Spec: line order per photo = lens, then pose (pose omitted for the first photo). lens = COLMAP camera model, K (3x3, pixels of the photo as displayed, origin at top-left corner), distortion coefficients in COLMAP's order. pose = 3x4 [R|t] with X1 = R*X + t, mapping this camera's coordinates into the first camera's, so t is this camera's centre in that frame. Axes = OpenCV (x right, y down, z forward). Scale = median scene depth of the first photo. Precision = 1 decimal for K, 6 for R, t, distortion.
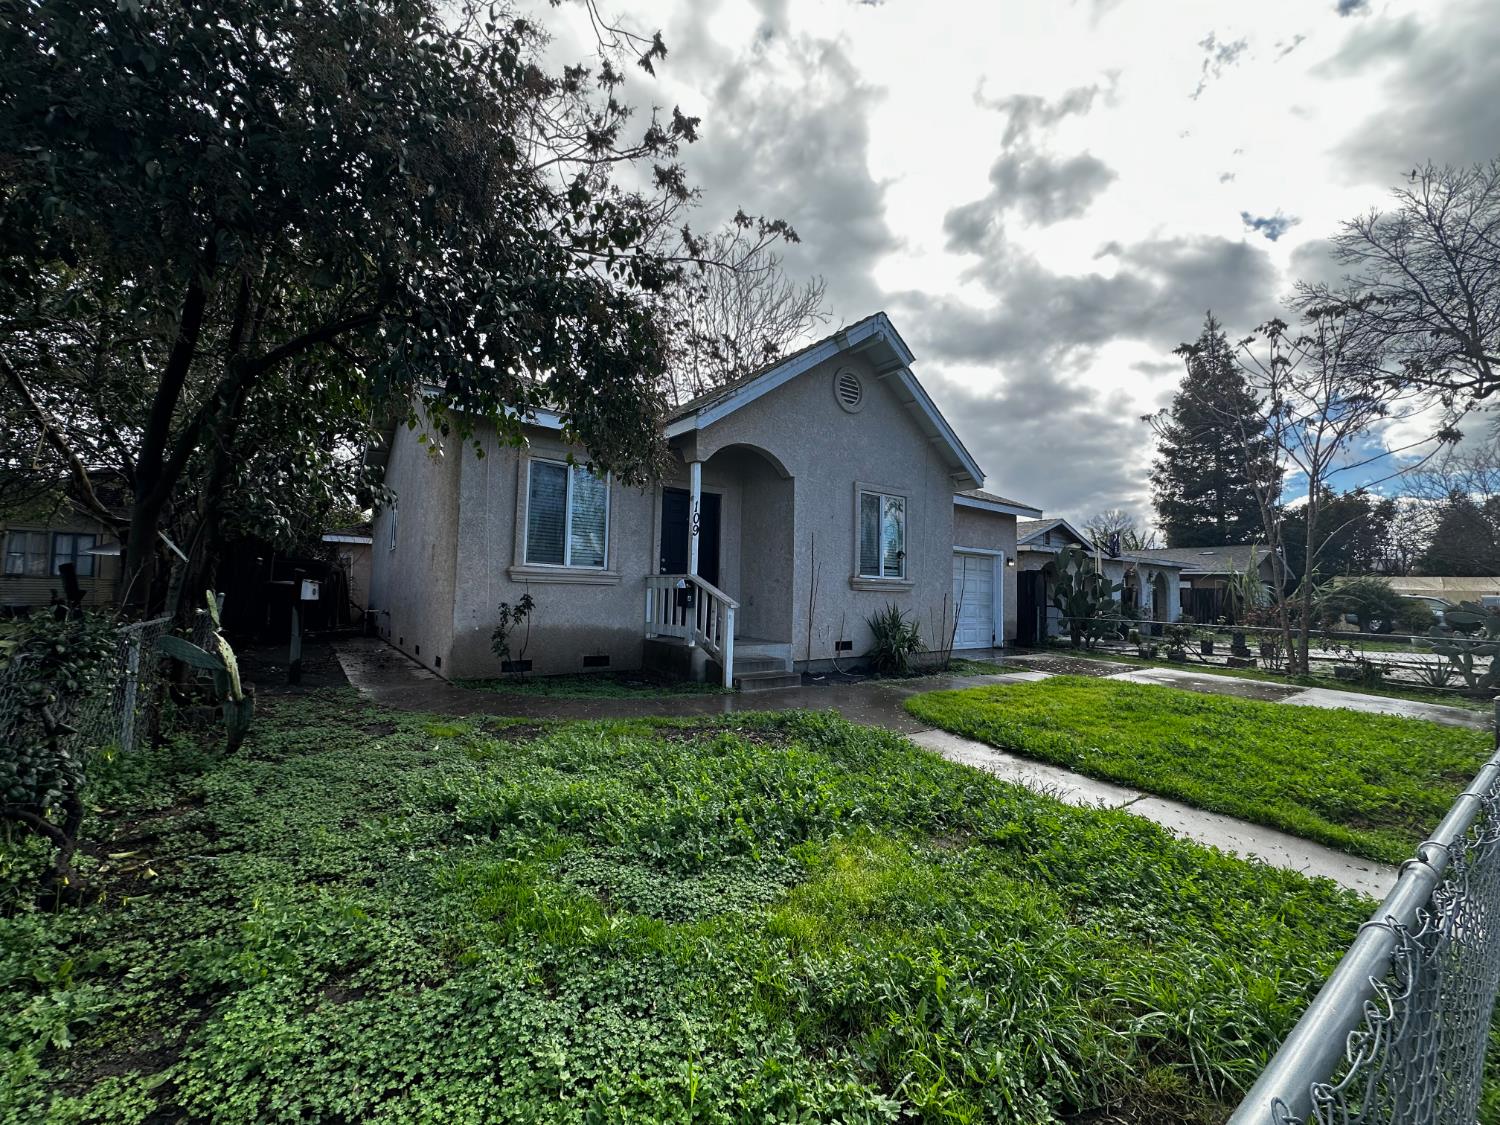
lens RADIAL K [[600.6, 0, 750.4], [0, 600.6, 560.8], [0, 0, 1]] dist [-0.001109, 0.000010]
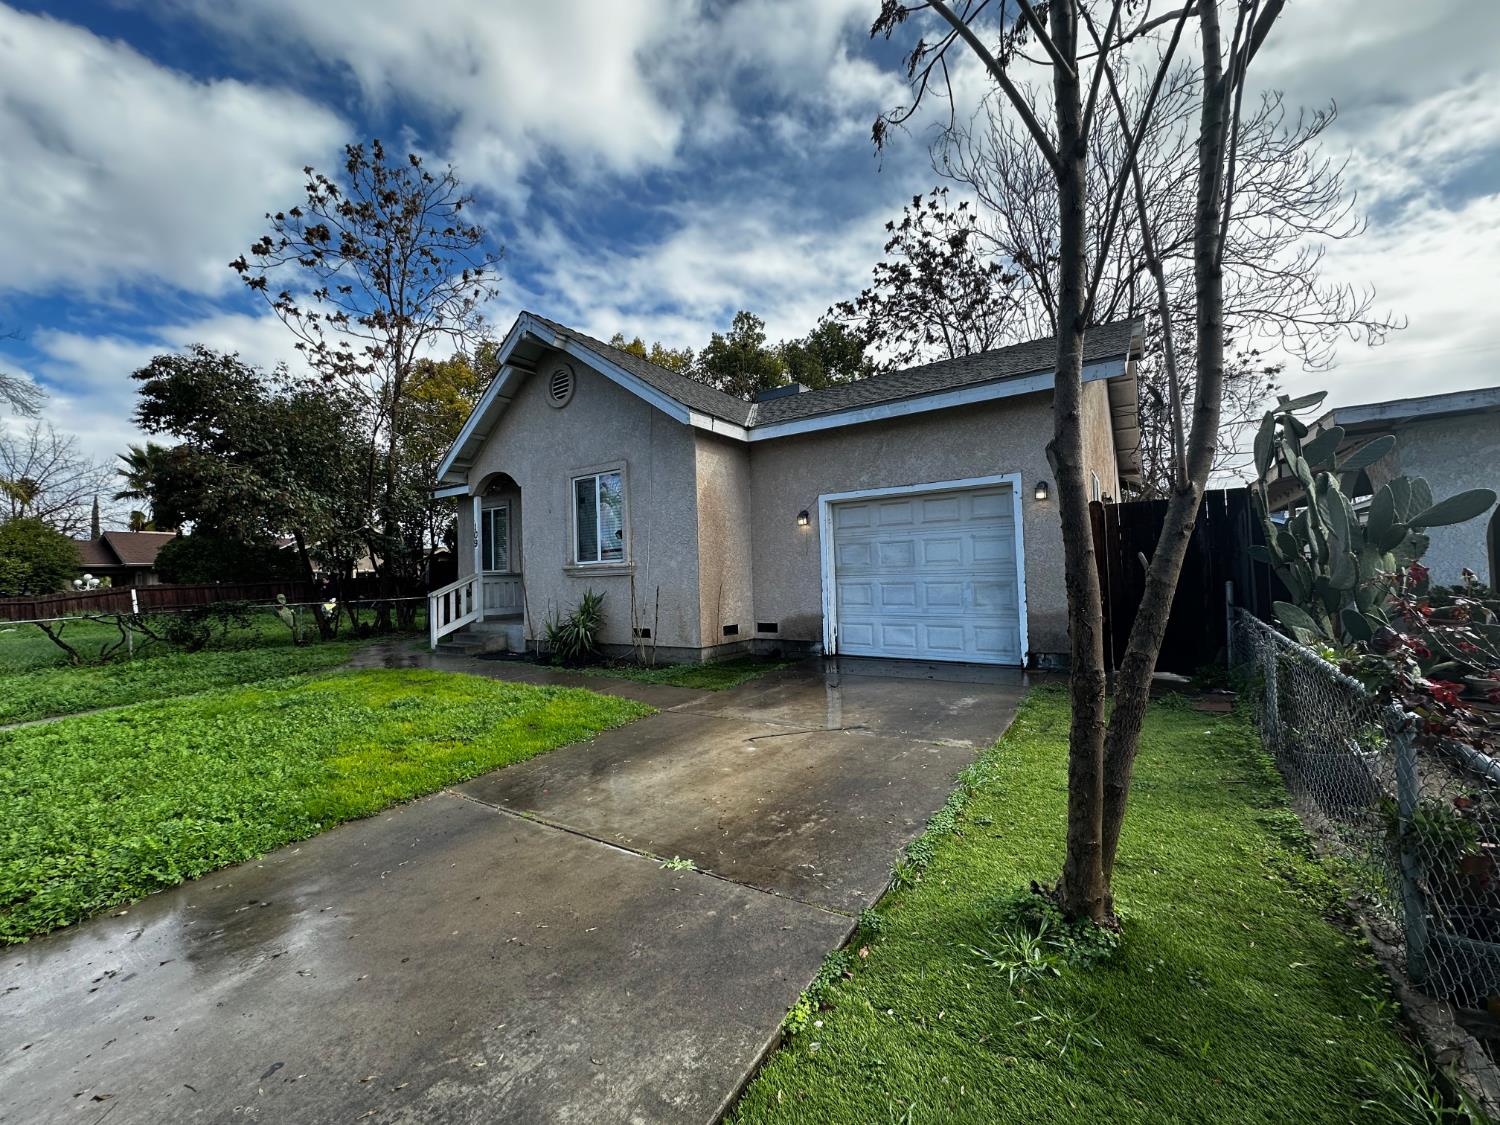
lens RADIAL K [[583.6, 0, 750.0], [0, 583.6, 562.5], [0, 0, 1]] dist [-0.001794, -0.000068]
pose [[0.324982, -0.055757, -0.944075, 1.207292], [0.087817, 0.995727, -0.028577, 0.078486], [0.941634, -0.073619, 0.328490, 0.950272]]
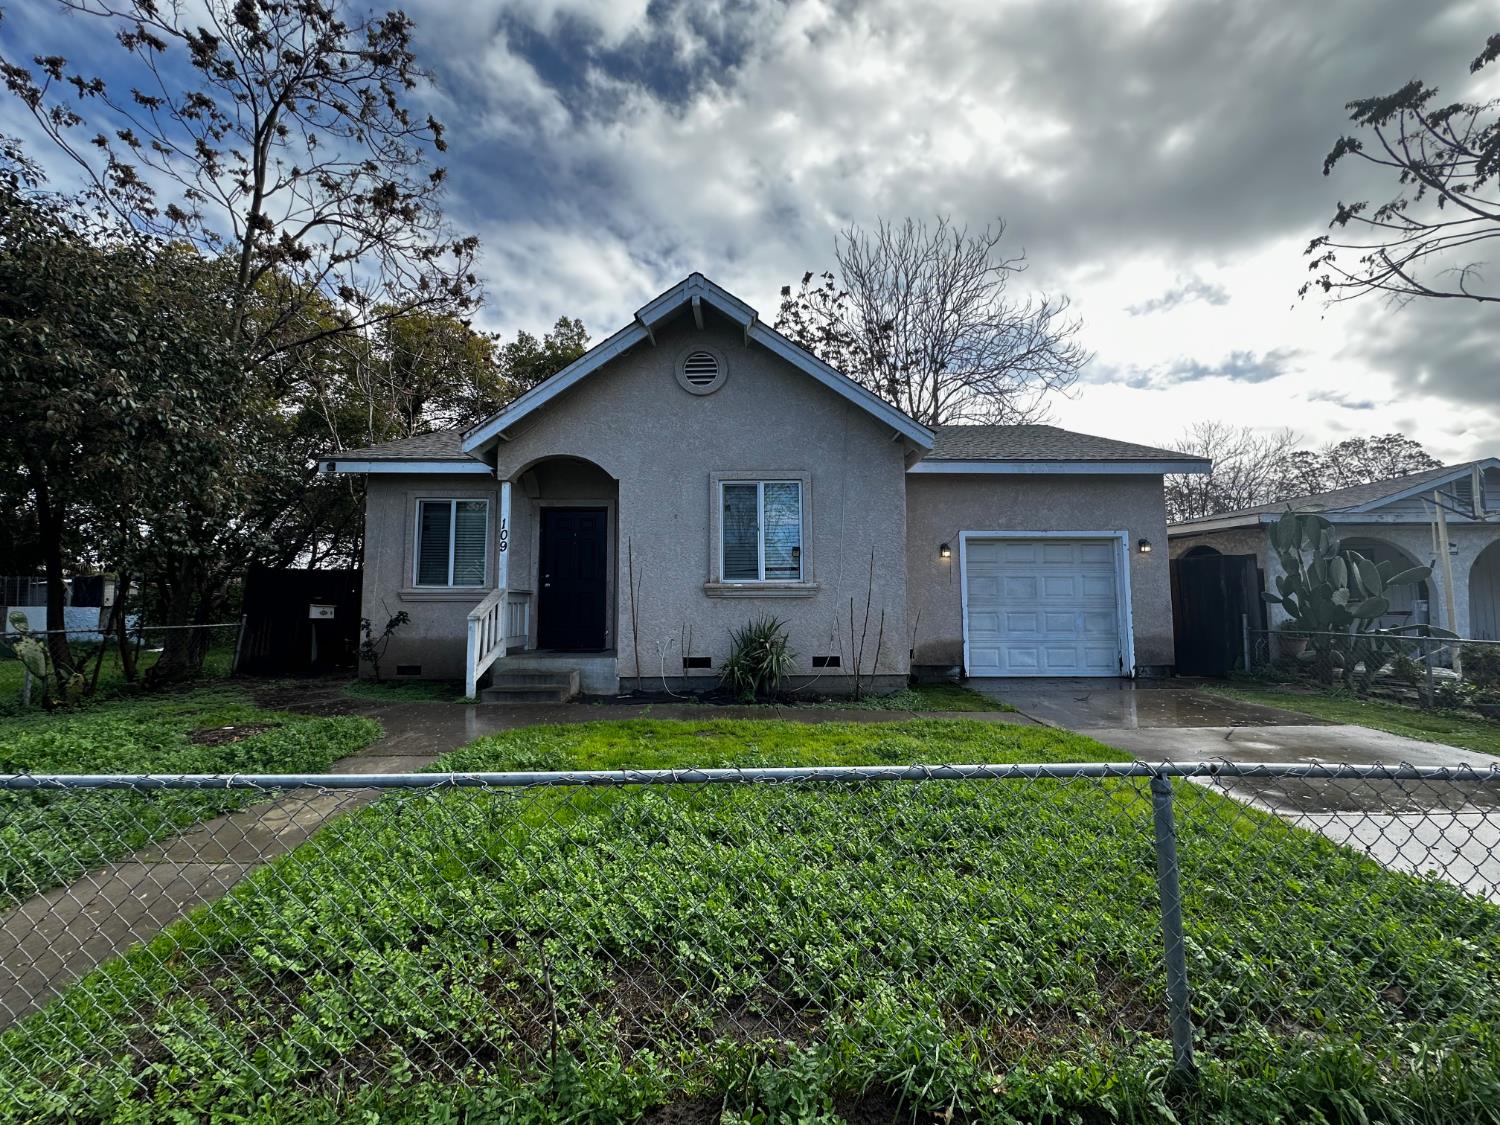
lens RADIAL K [[600.6, 0, 750.4], [0, 600.6, 560.8], [0, 0, 1]] dist [-0.001109, 0.000010]
pose [[0.806840, -0.075767, -0.585892, 0.713081], [0.055661, 0.997080, -0.052290, 0.043298], [0.588142, 0.009579, 0.808701, 0.333918]]
